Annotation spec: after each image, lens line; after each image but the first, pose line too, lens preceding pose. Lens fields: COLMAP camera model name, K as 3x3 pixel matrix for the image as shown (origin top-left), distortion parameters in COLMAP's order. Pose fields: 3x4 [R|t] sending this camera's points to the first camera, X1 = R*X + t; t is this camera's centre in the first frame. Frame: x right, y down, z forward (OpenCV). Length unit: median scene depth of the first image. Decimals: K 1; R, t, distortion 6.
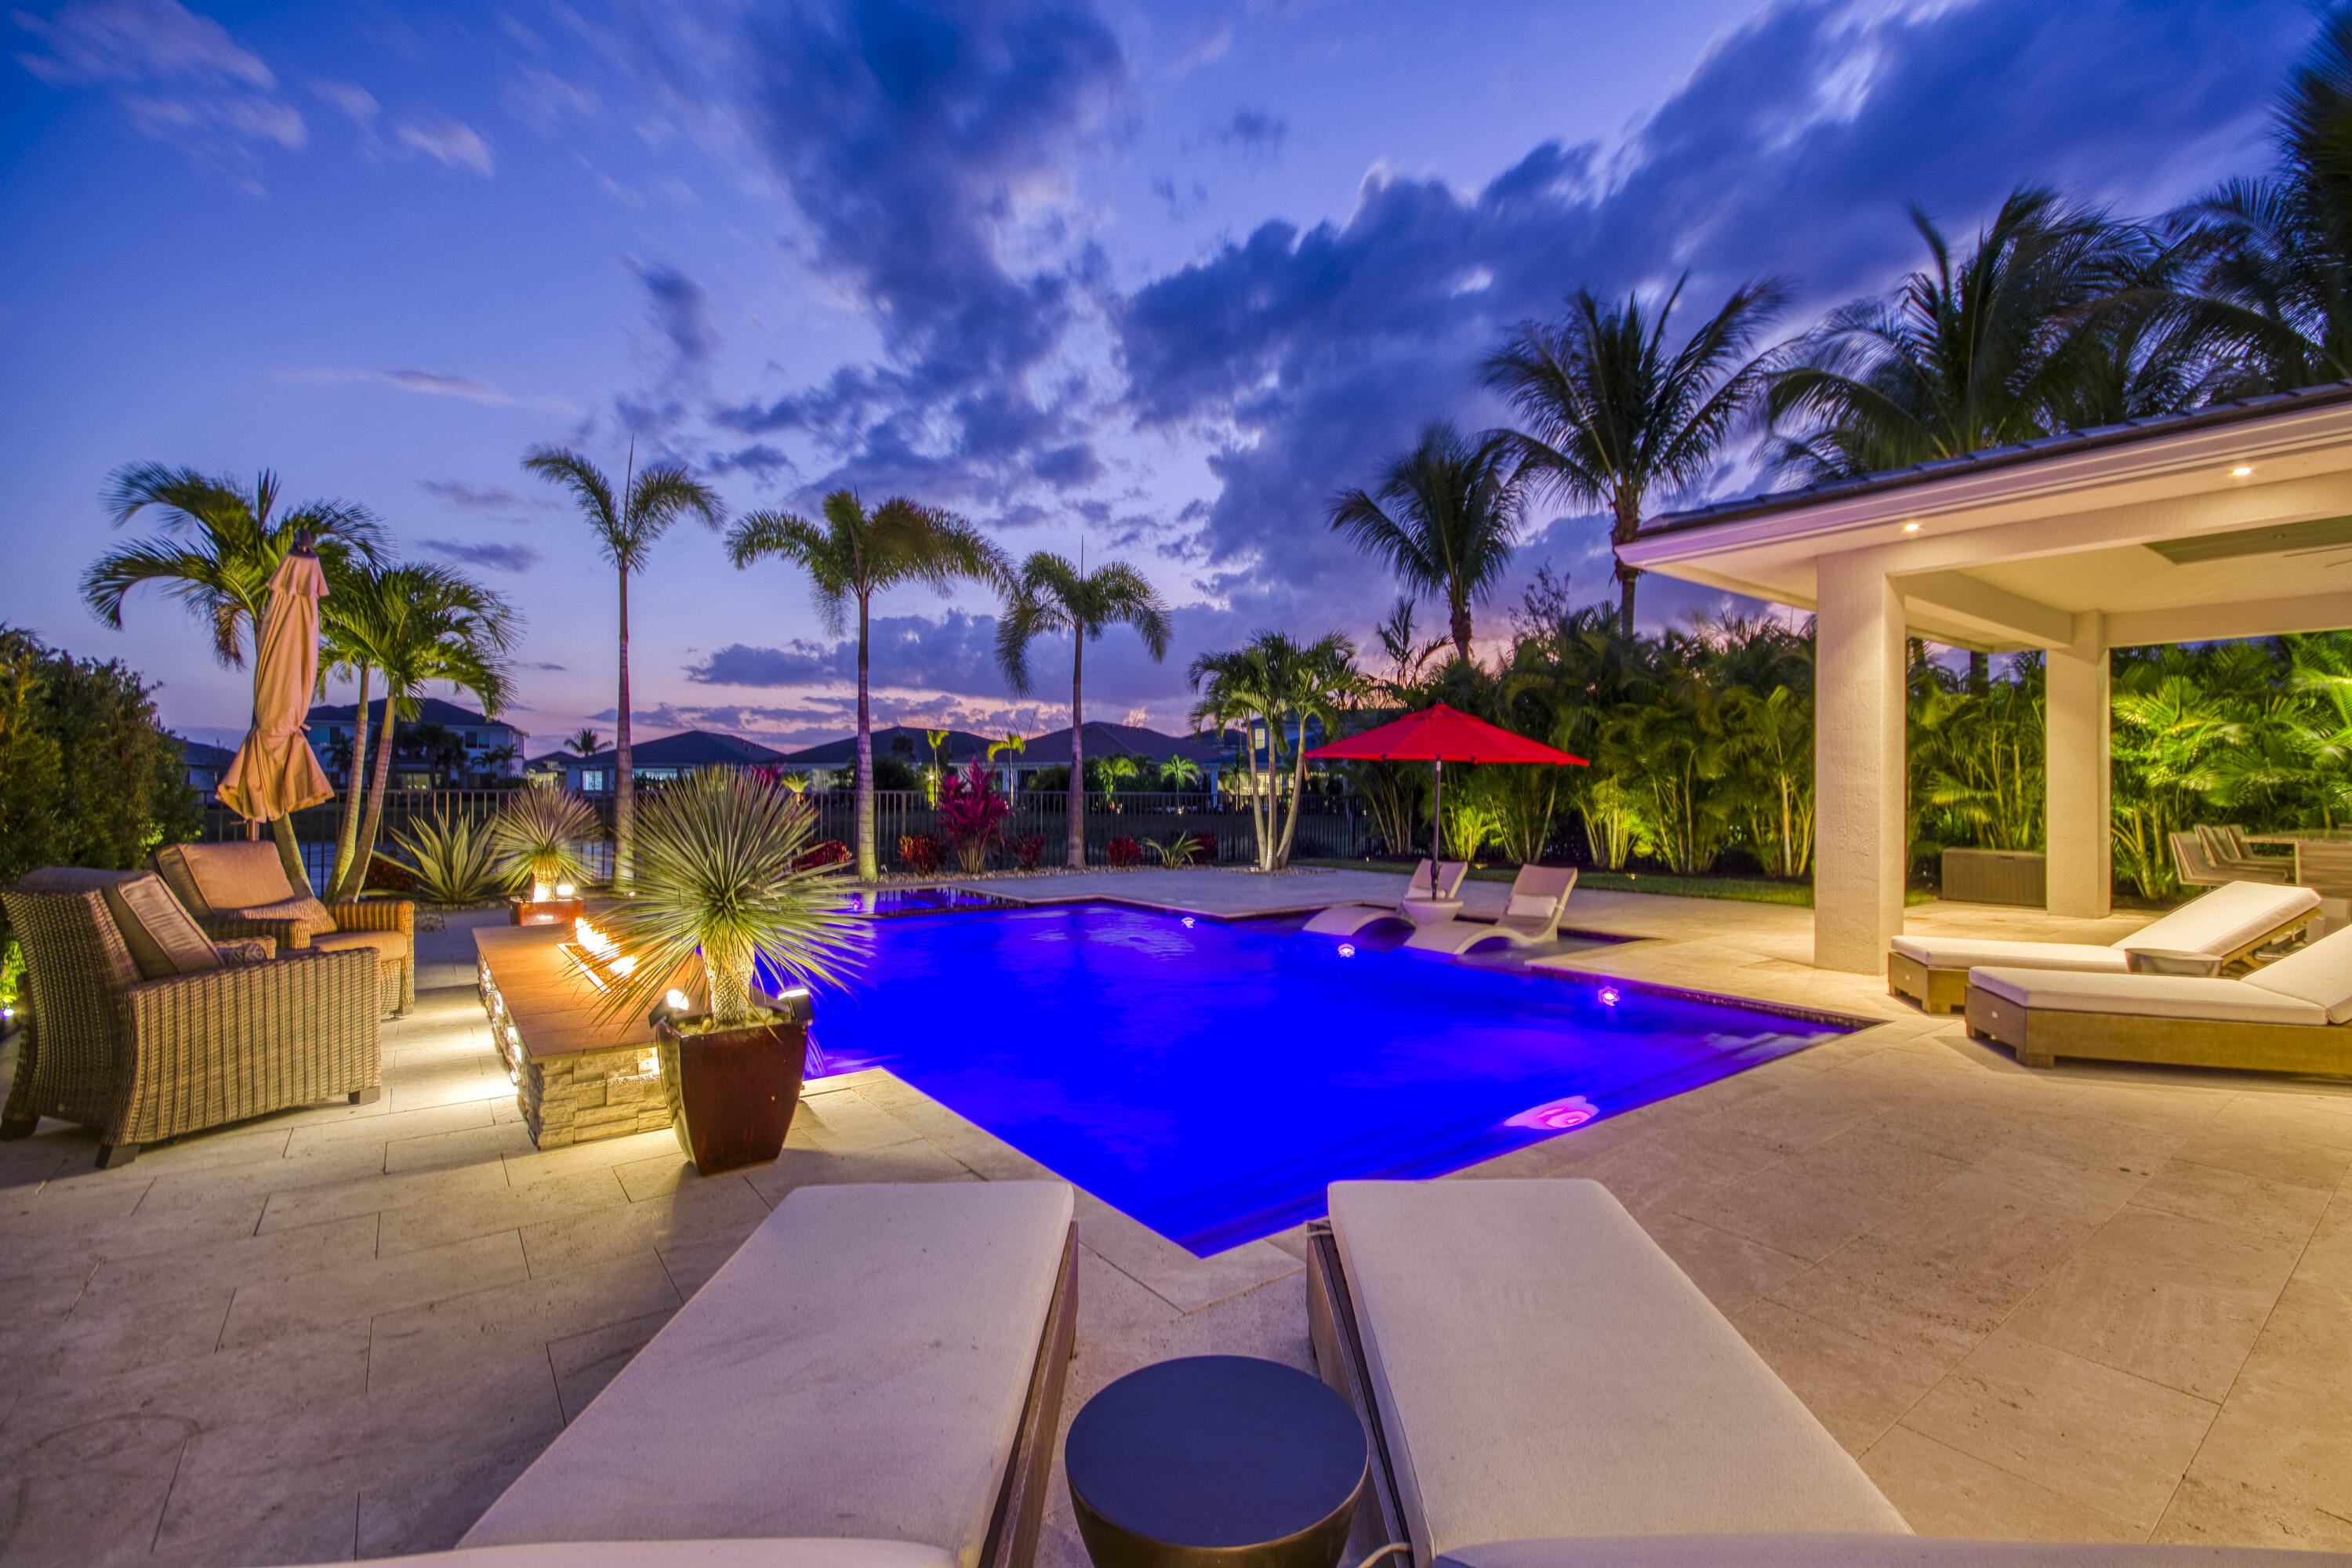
lens RADIAL K [[1051.0, 0, 1195.7], [0, 1051.0, 786.8], [0, 0, 1]] dist [0.008324, -0.003490]
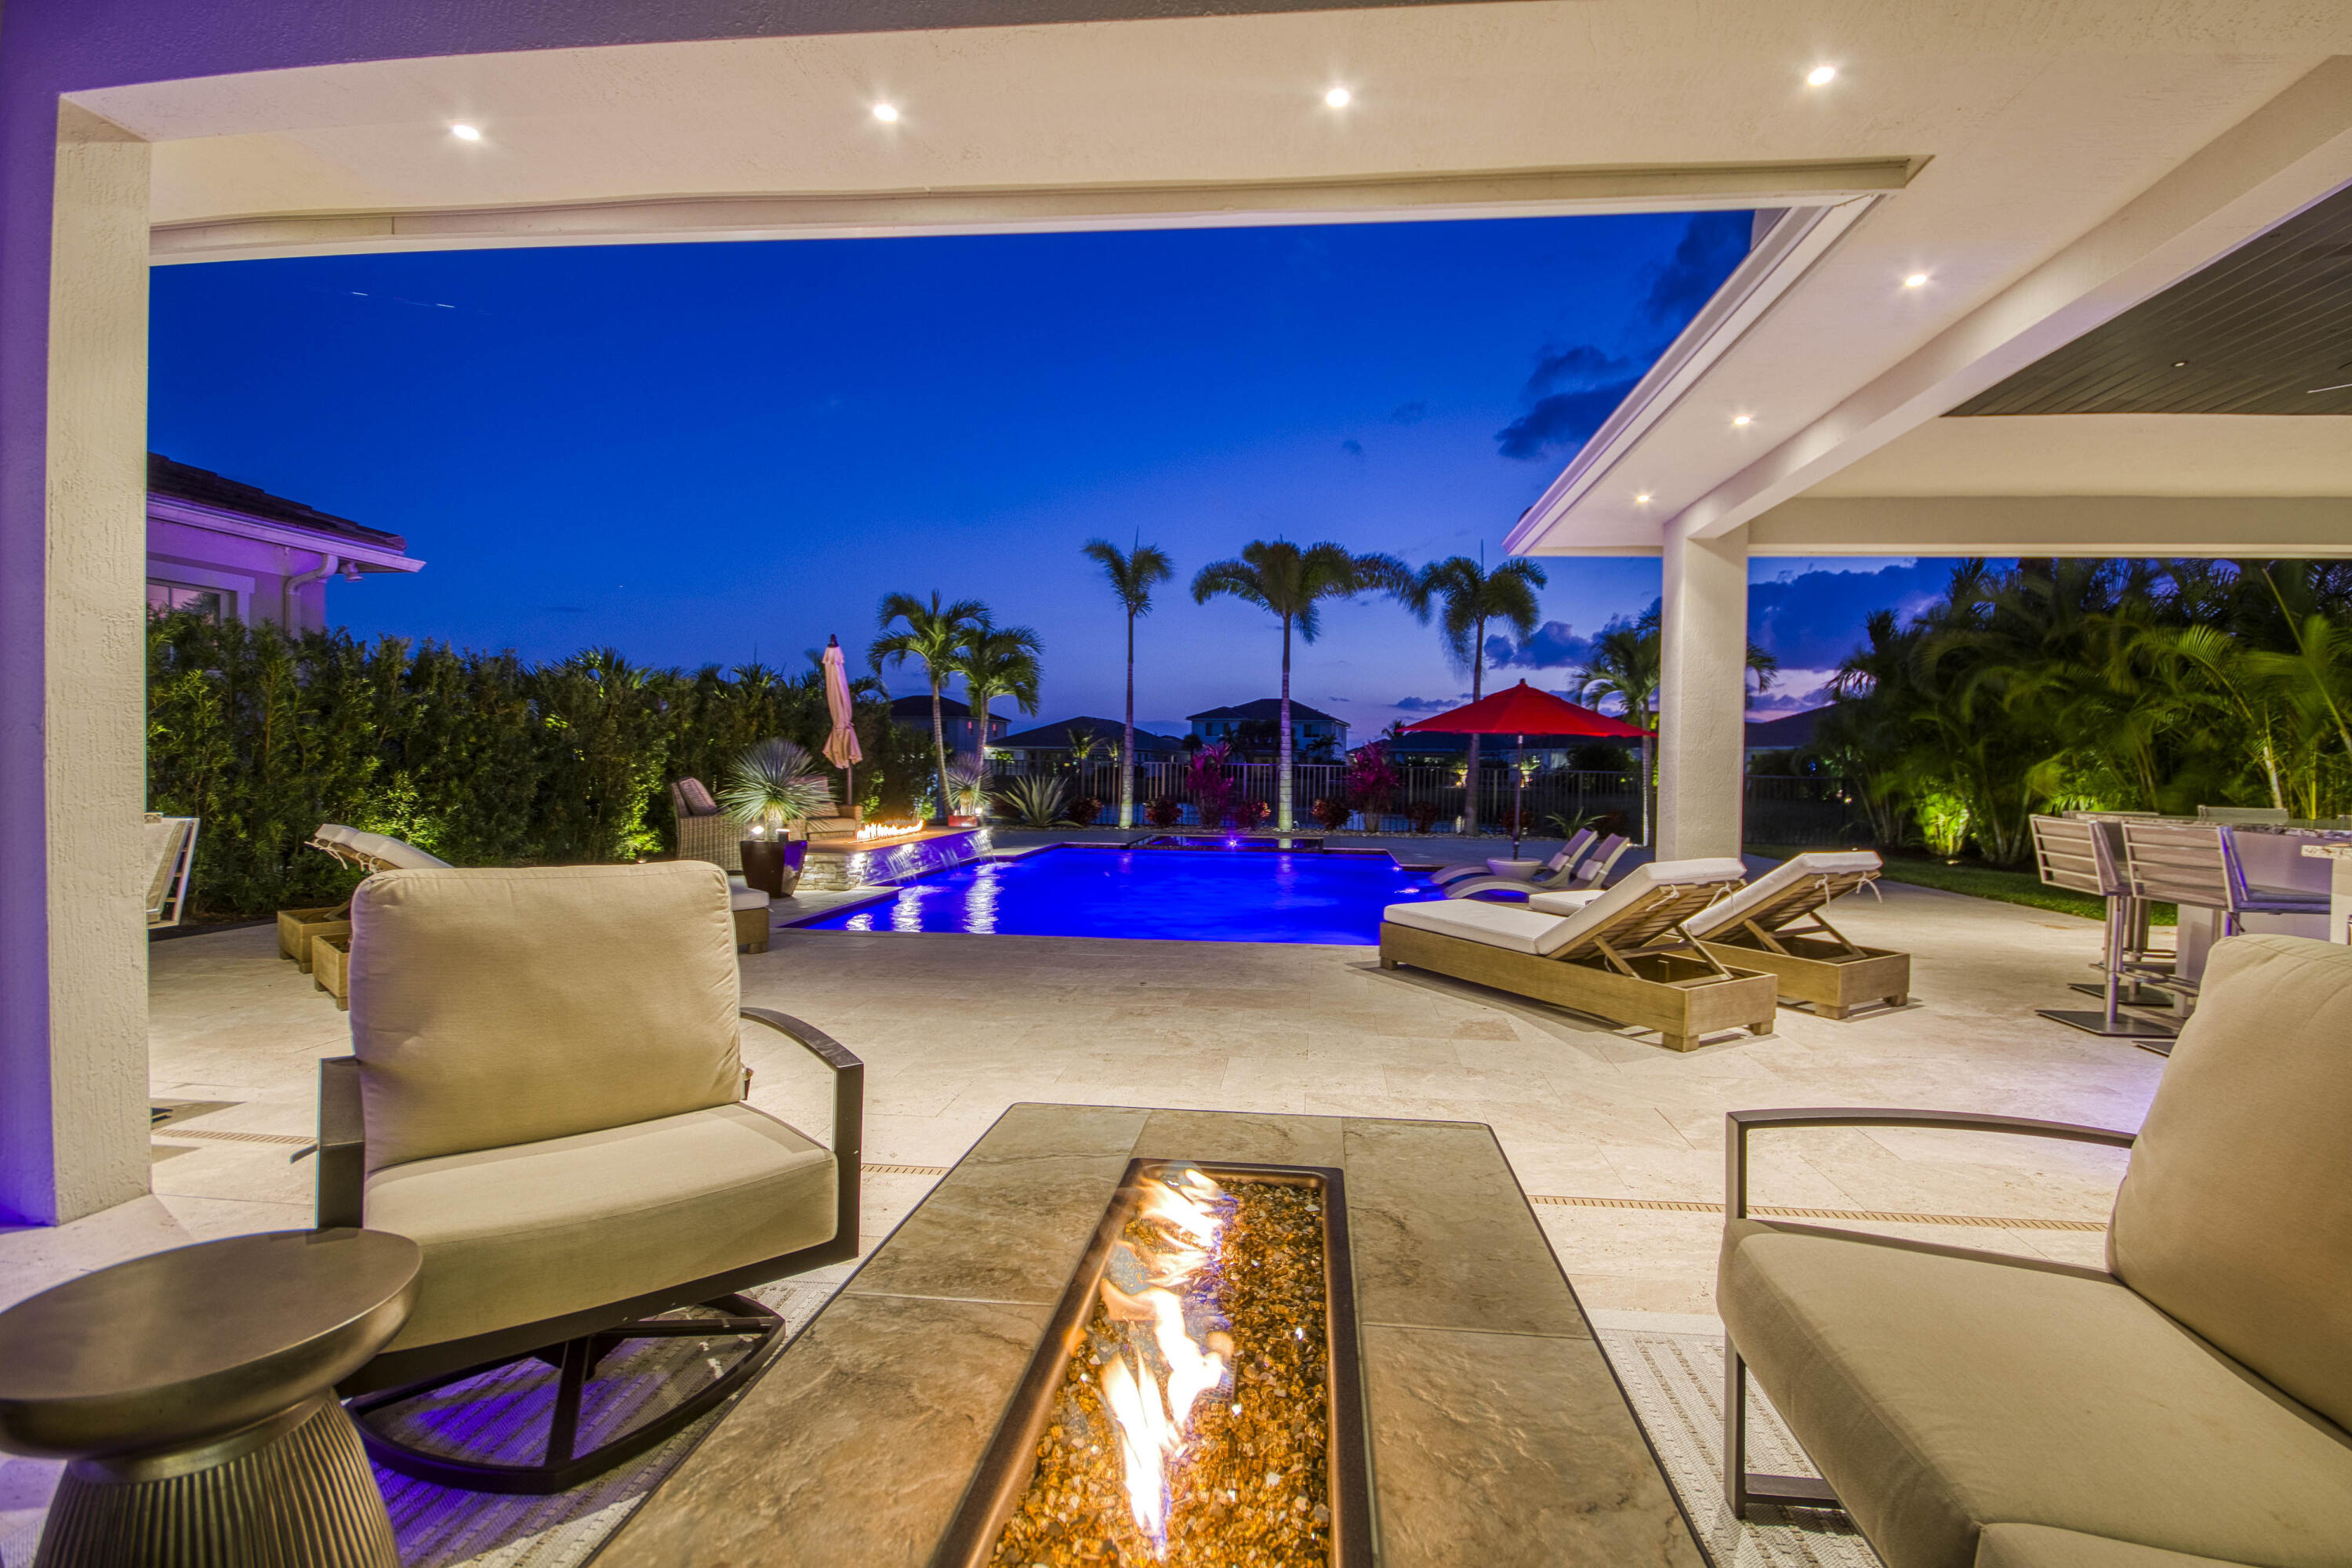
lens RADIAL K [[1051.0, 0, 1234.1], [0, 1051.0, 781.5], [0, 0, 1]] dist [0.008324, -0.003490]
pose [[0.732574, 0.018970, -0.680423, 0.597203], [-0.013786, 0.999820, 0.013033, 0.011357], [0.680547, -0.000168, 0.732704, -0.015485]]
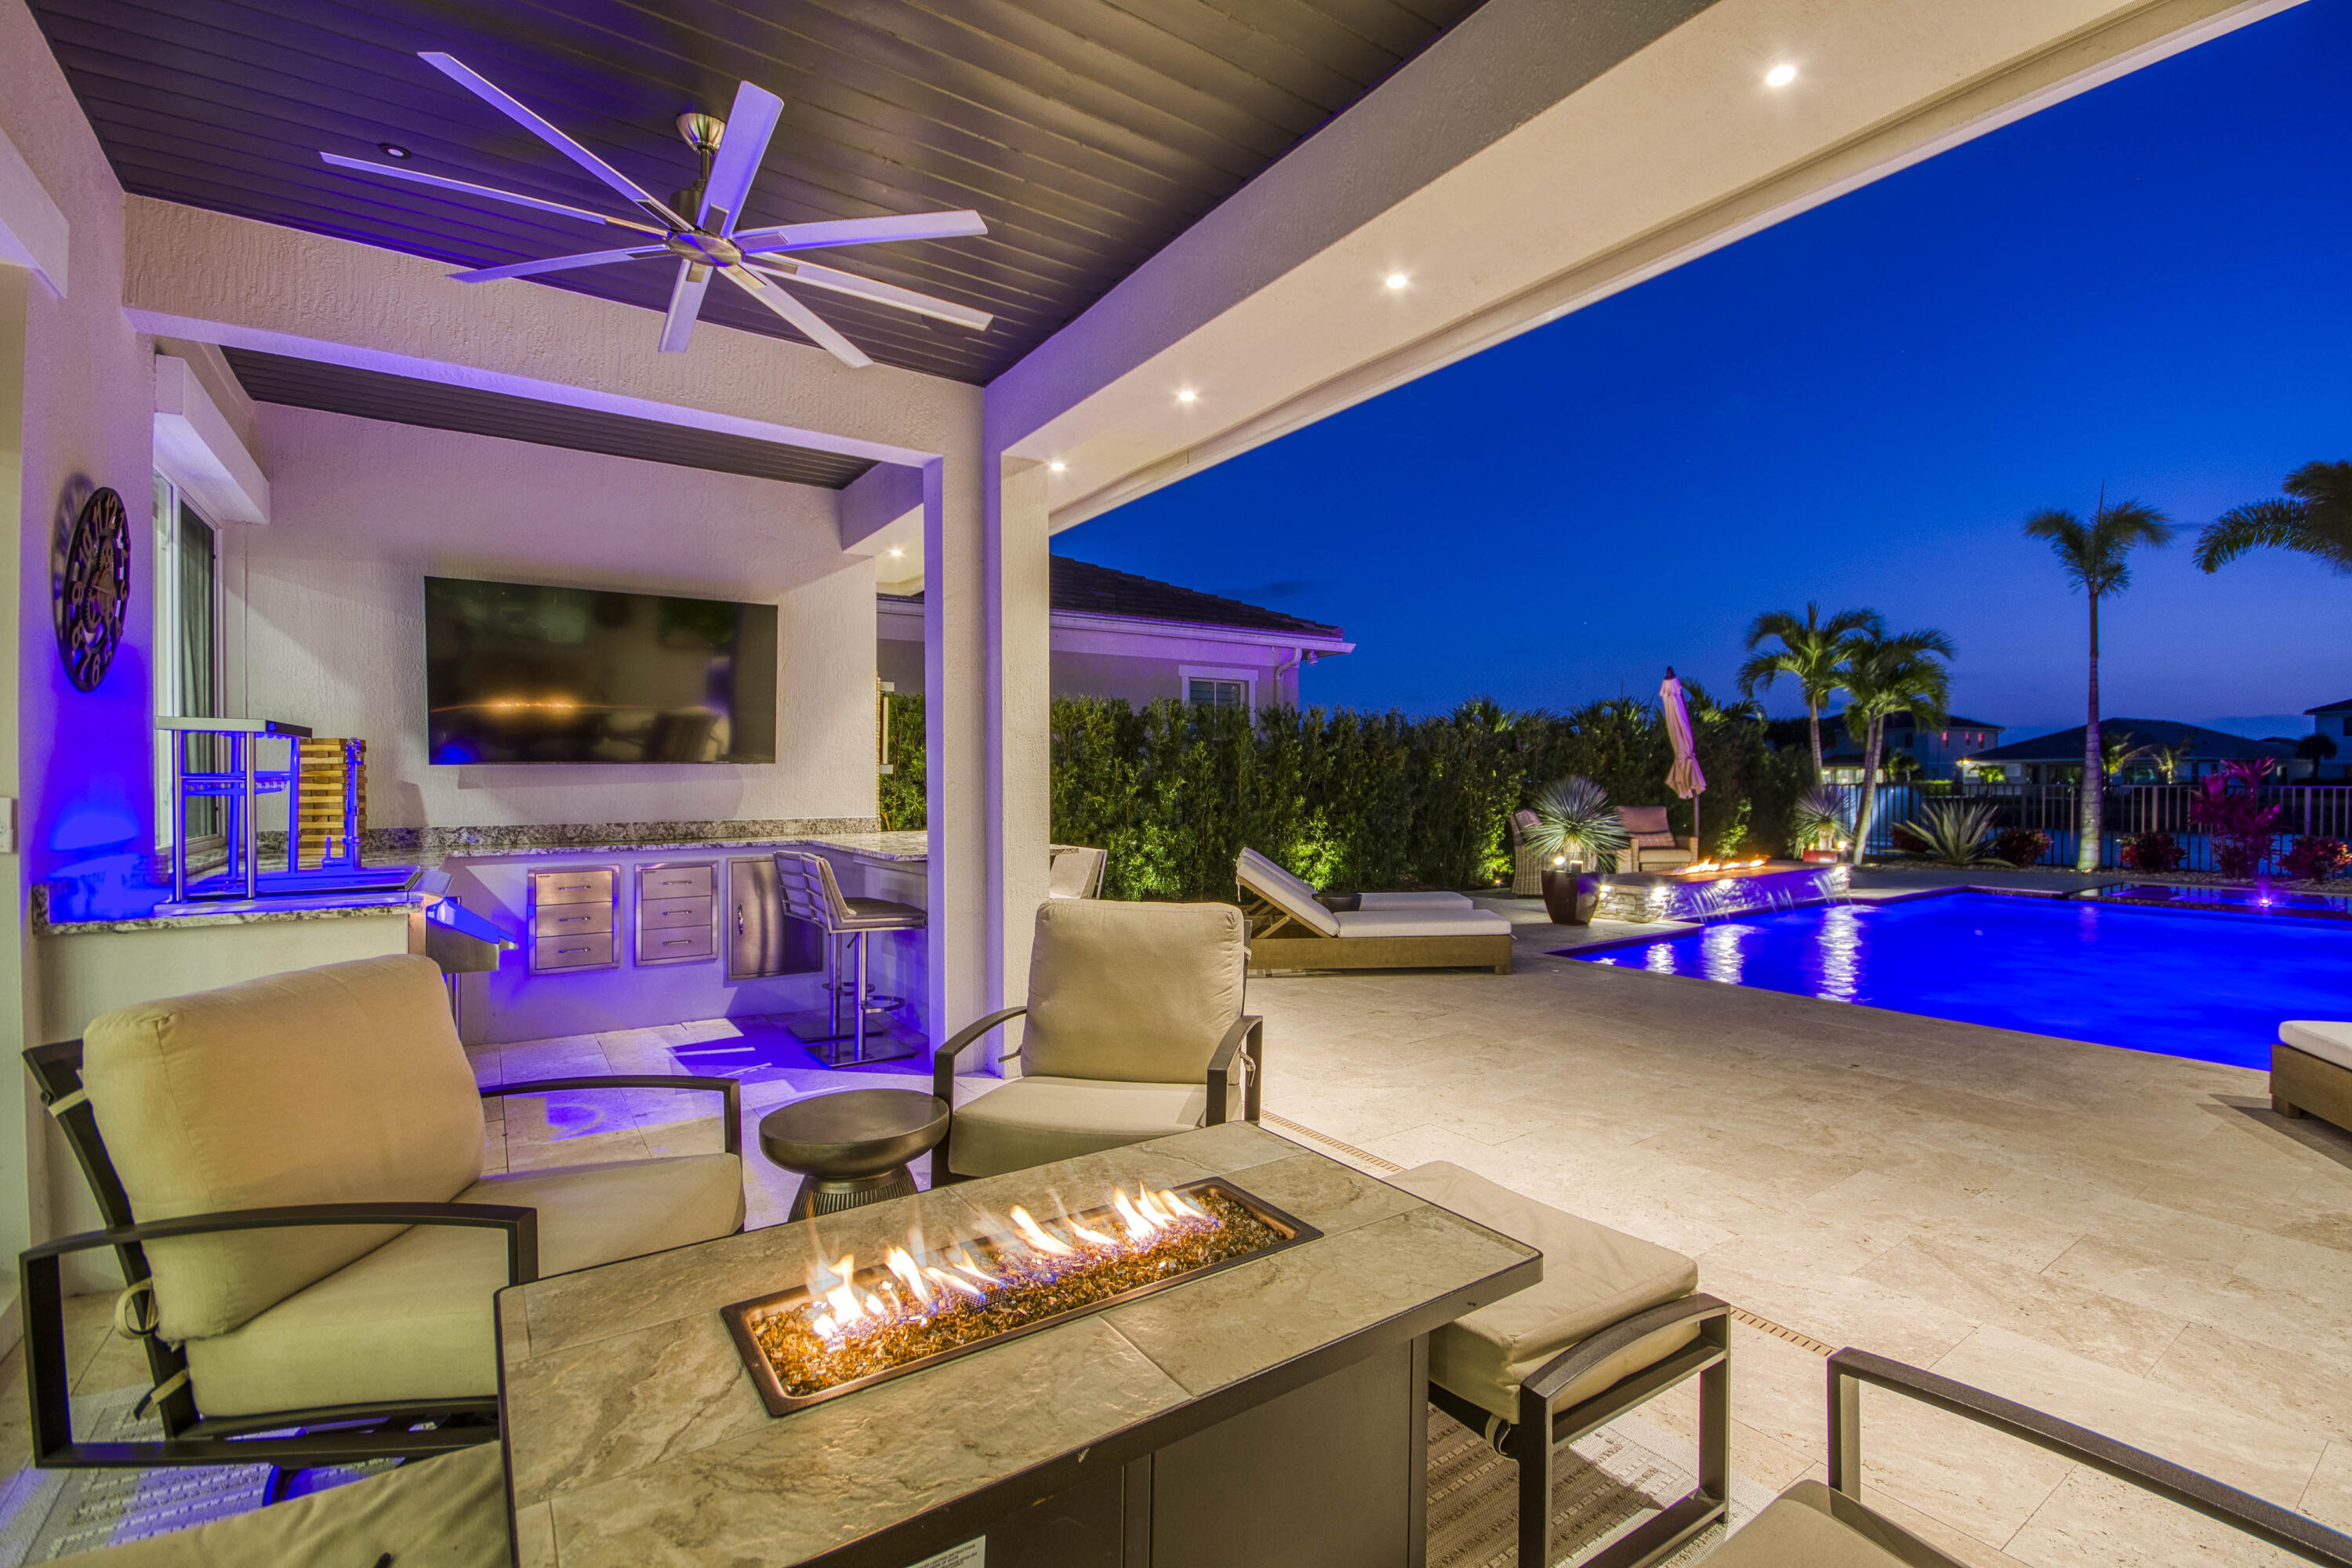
lens RADIAL K [[1051.0, 0, 1231.1], [0, 1051.0, 784.3], [0, 0, 1]] dist [0.008324, -0.003490]
pose [[-0.032125, 0.003268, -0.999479, 0.659316], [0.000959, 0.999994, 0.003239, -0.001214], [0.999483, -0.000855, -0.032128, 0.070555]]
